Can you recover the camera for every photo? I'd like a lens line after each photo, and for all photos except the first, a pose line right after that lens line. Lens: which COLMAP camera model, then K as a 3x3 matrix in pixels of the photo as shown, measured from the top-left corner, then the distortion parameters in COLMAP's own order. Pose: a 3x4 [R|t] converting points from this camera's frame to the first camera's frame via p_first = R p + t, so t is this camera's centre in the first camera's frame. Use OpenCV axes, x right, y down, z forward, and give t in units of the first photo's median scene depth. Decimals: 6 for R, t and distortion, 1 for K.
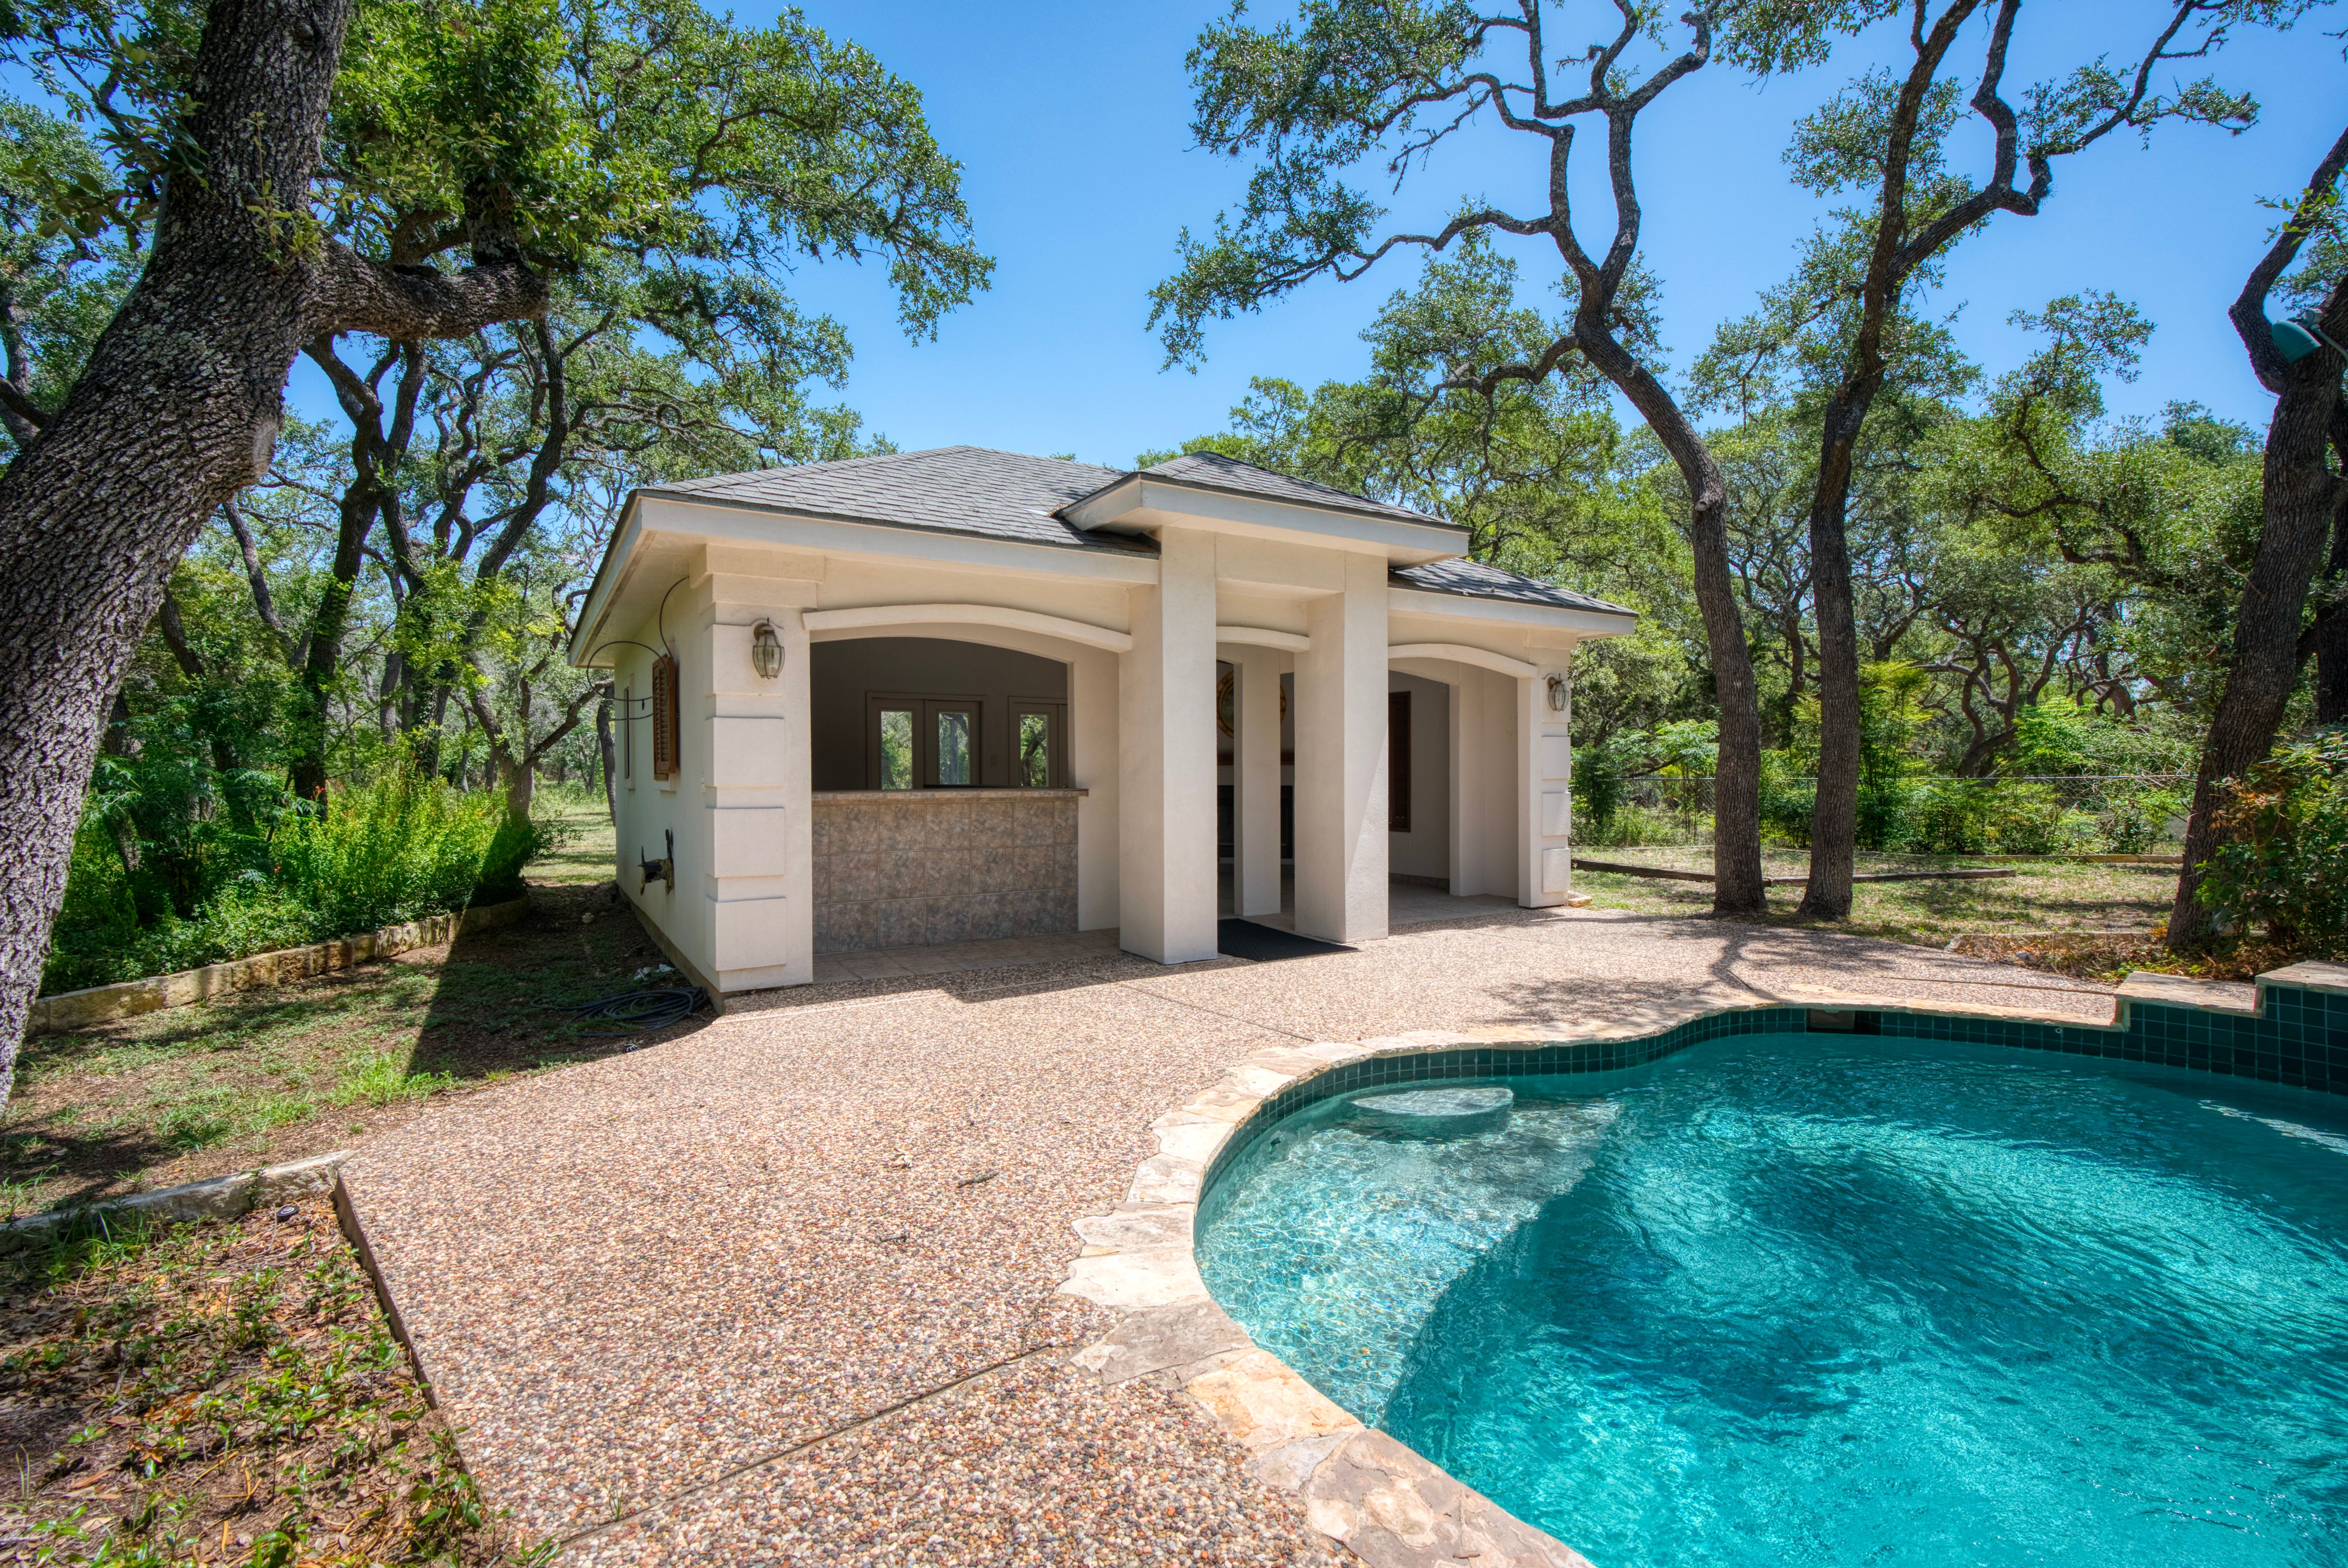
lens RADIAL K [[1084.2, 0, 1178.4], [0, 1084.2, 768.8], [0, 0, 1]] dist [-0.005551, 0.000641]
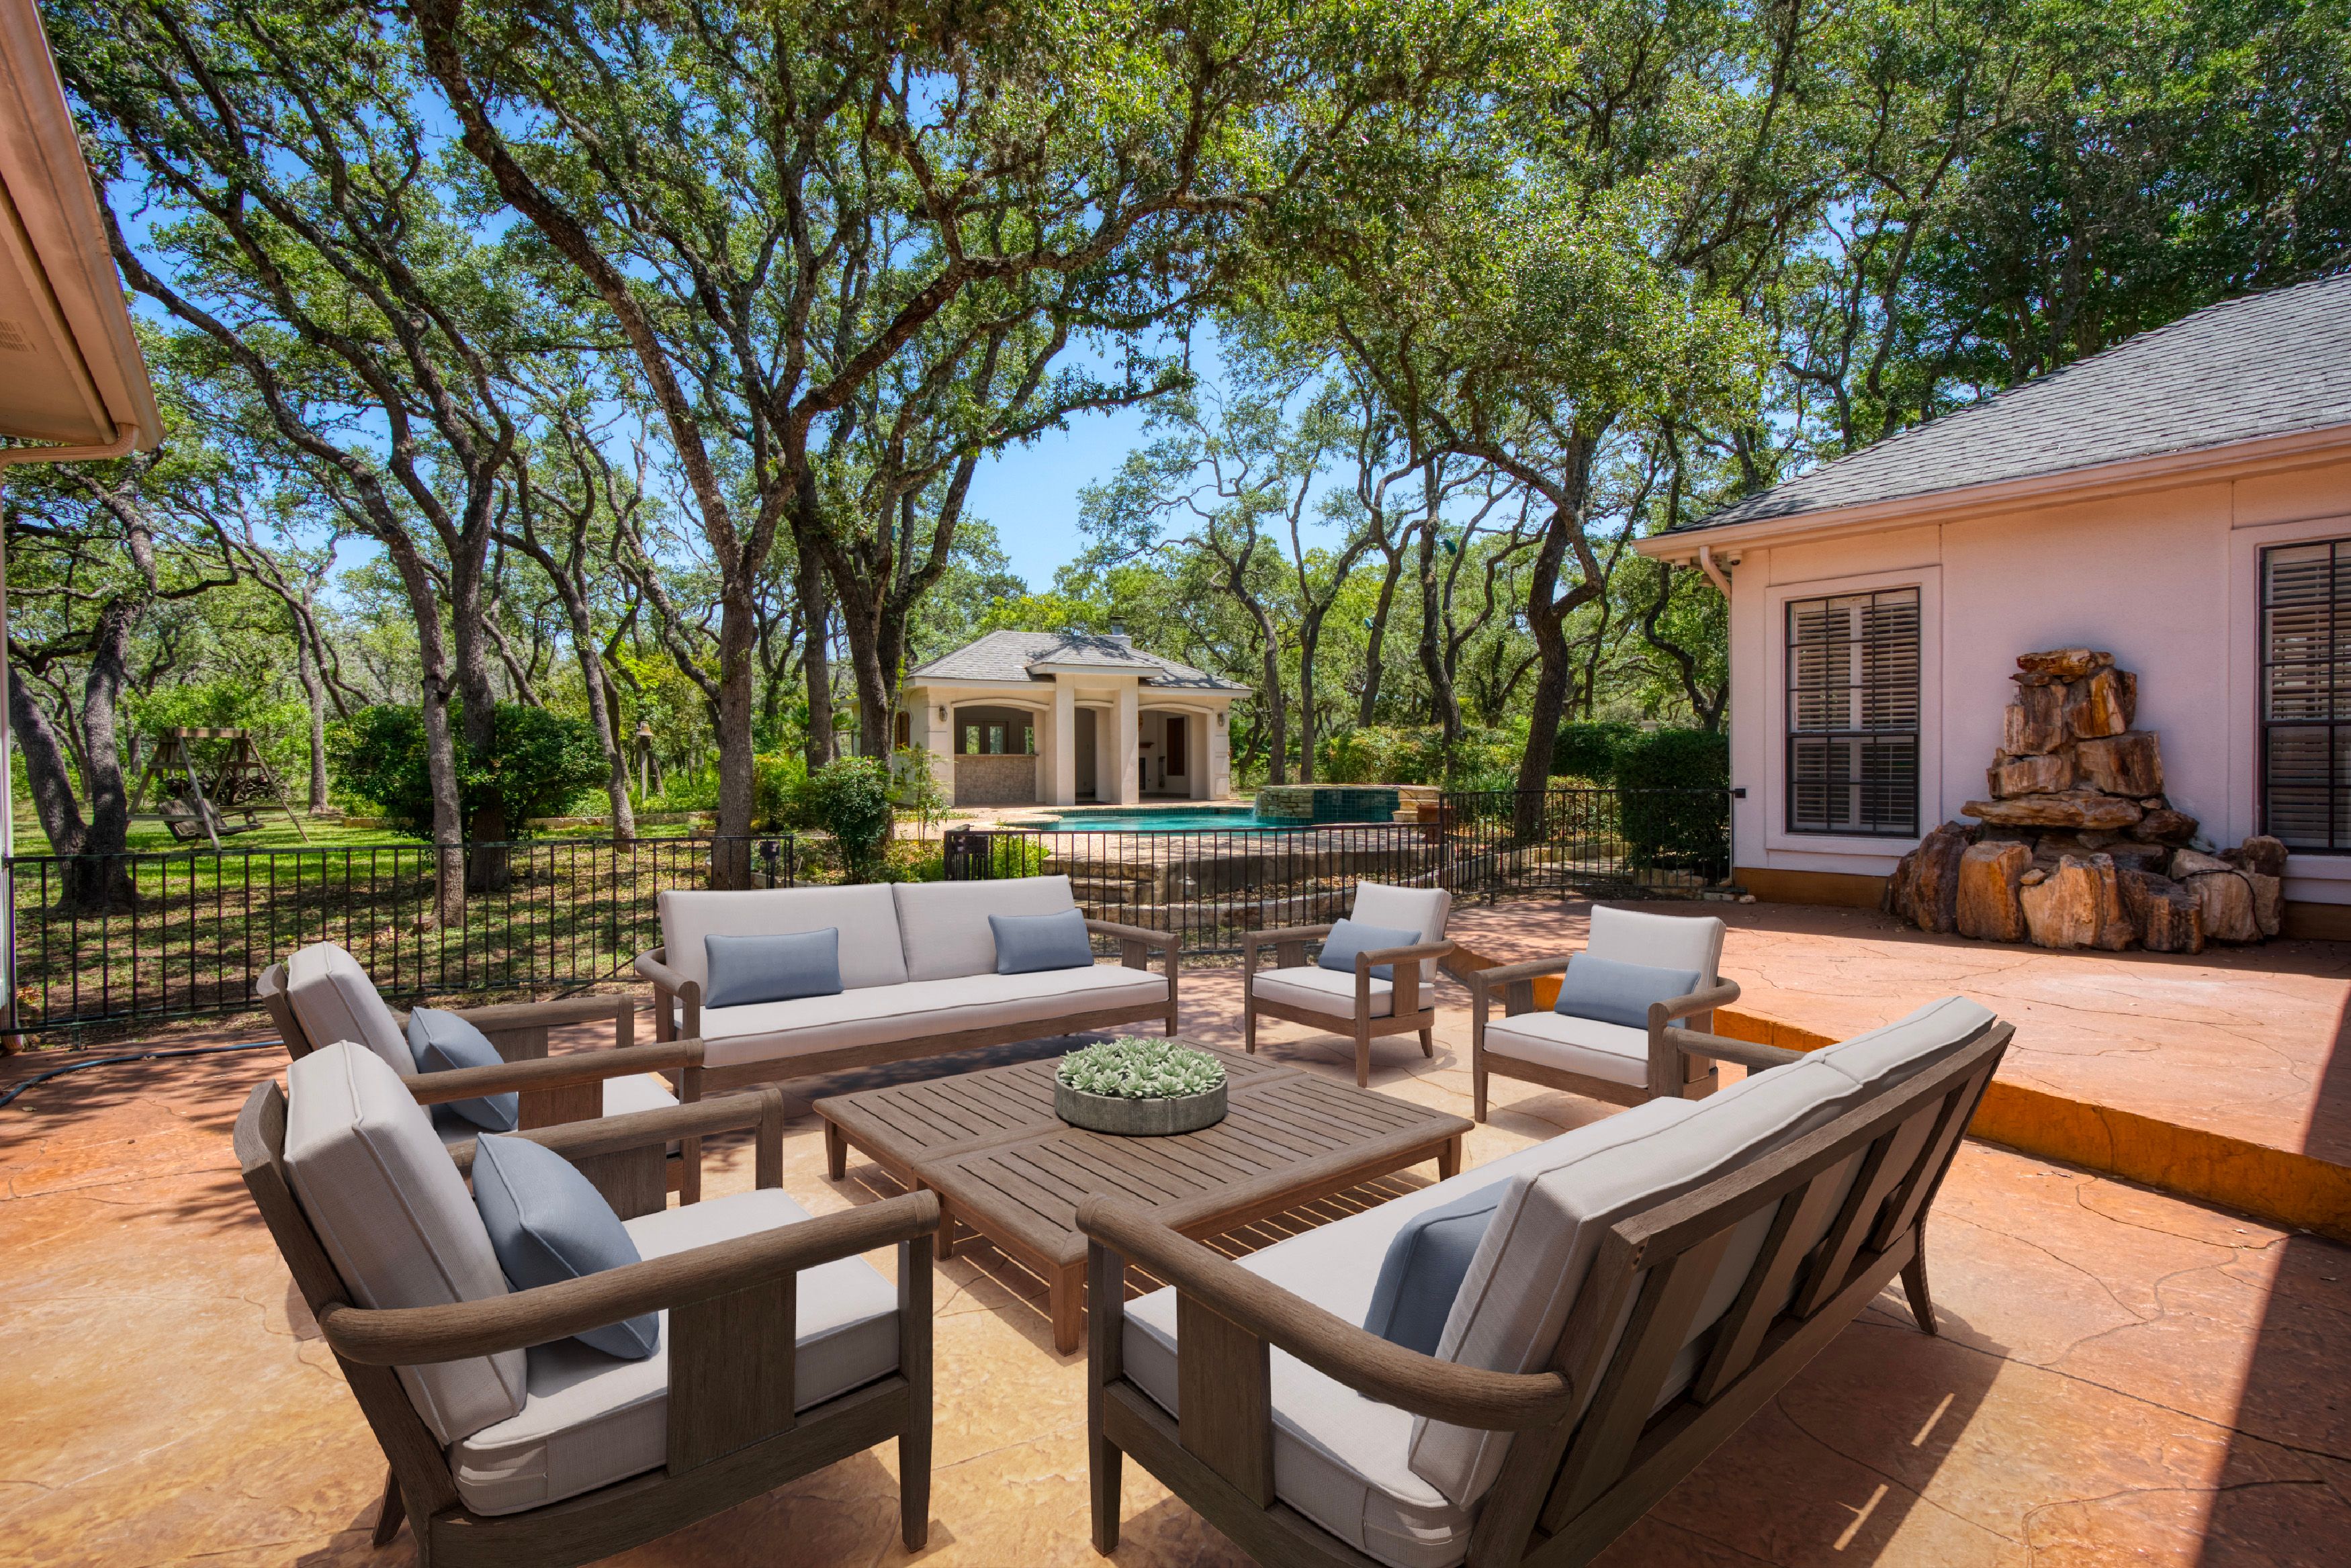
lens RADIAL K [[1085.6, 0, 1179.9], [0, 1085.6, 768.8], [0, 0, 1]] dist [-0.005551, 0.000641]
pose [[0.999011, -0.000324, -0.044472, 0.392893], [0.000579, 0.999984, 0.005714, 0.037179], [0.044470, -0.005734, 0.998994, -1.772558]]
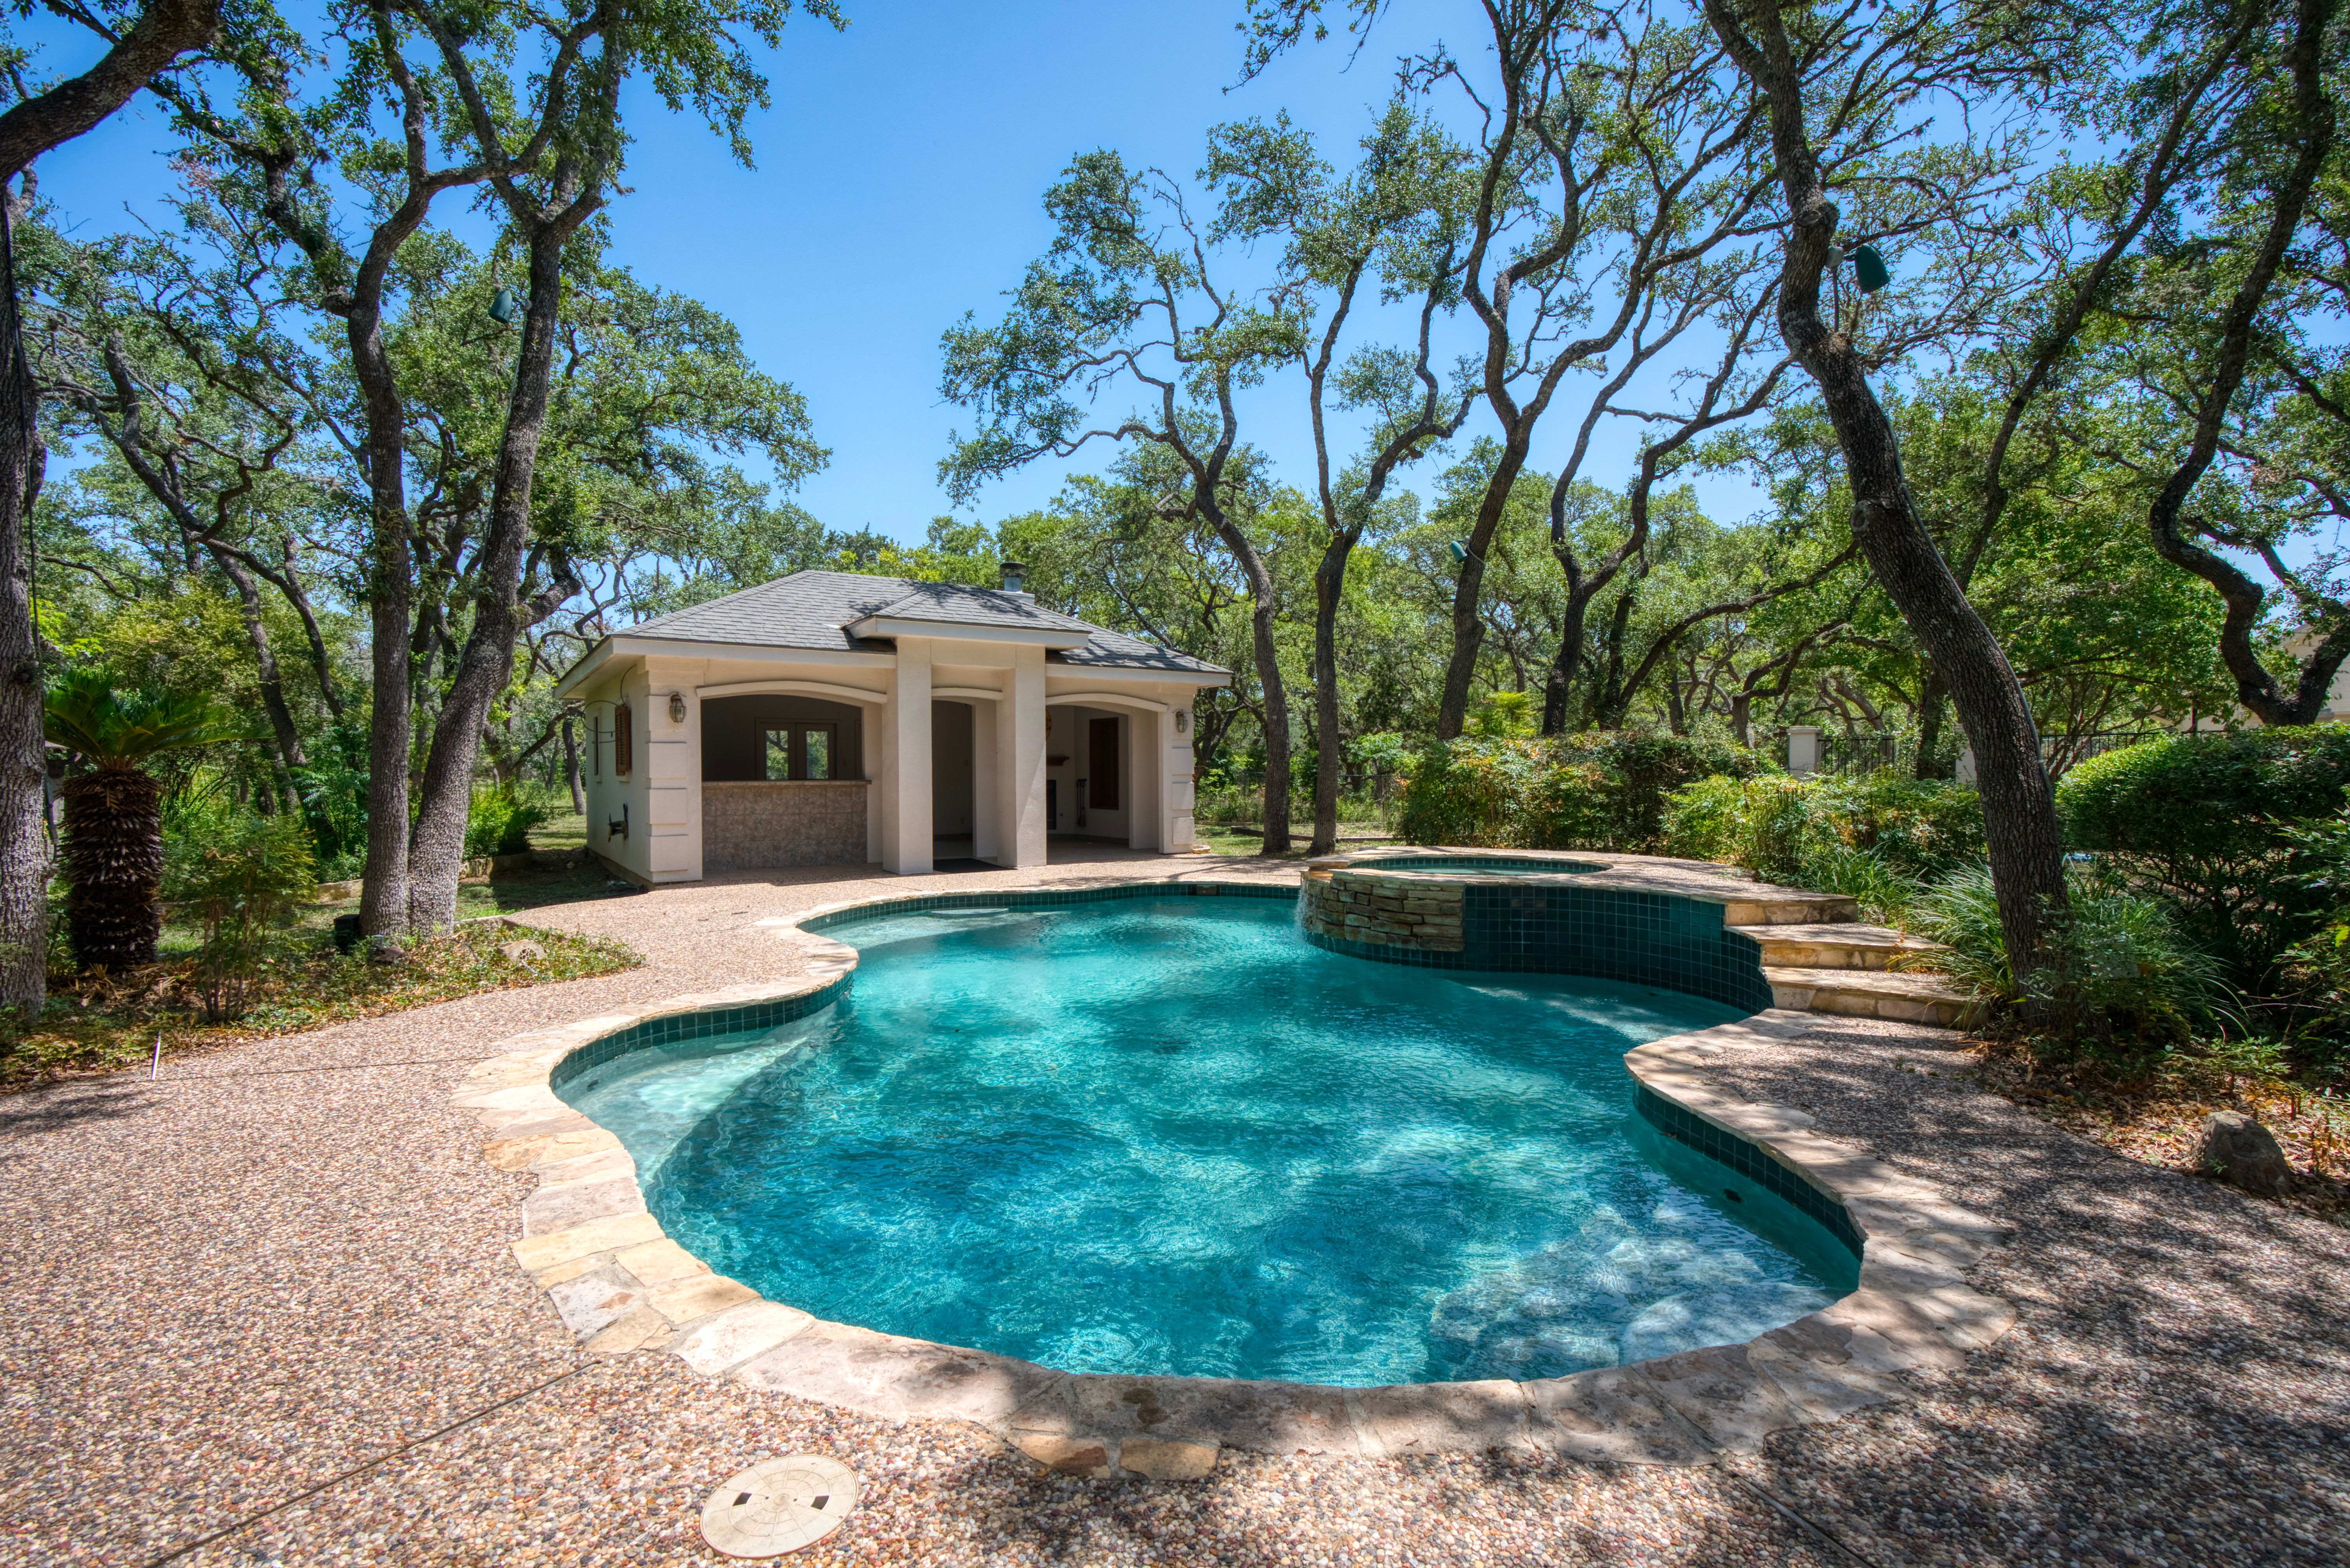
lens RADIAL K [[1085.1, 0, 1179.4], [0, 1085.1, 768.8], [0, 0, 1]] dist [-0.005551, 0.000641]
pose [[0.999201, -0.001324, 0.039945, 0.301798], [0.001307, 0.999999, 0.000466, -0.000073], [-0.039946, -0.000413, 0.999202, -0.669042]]
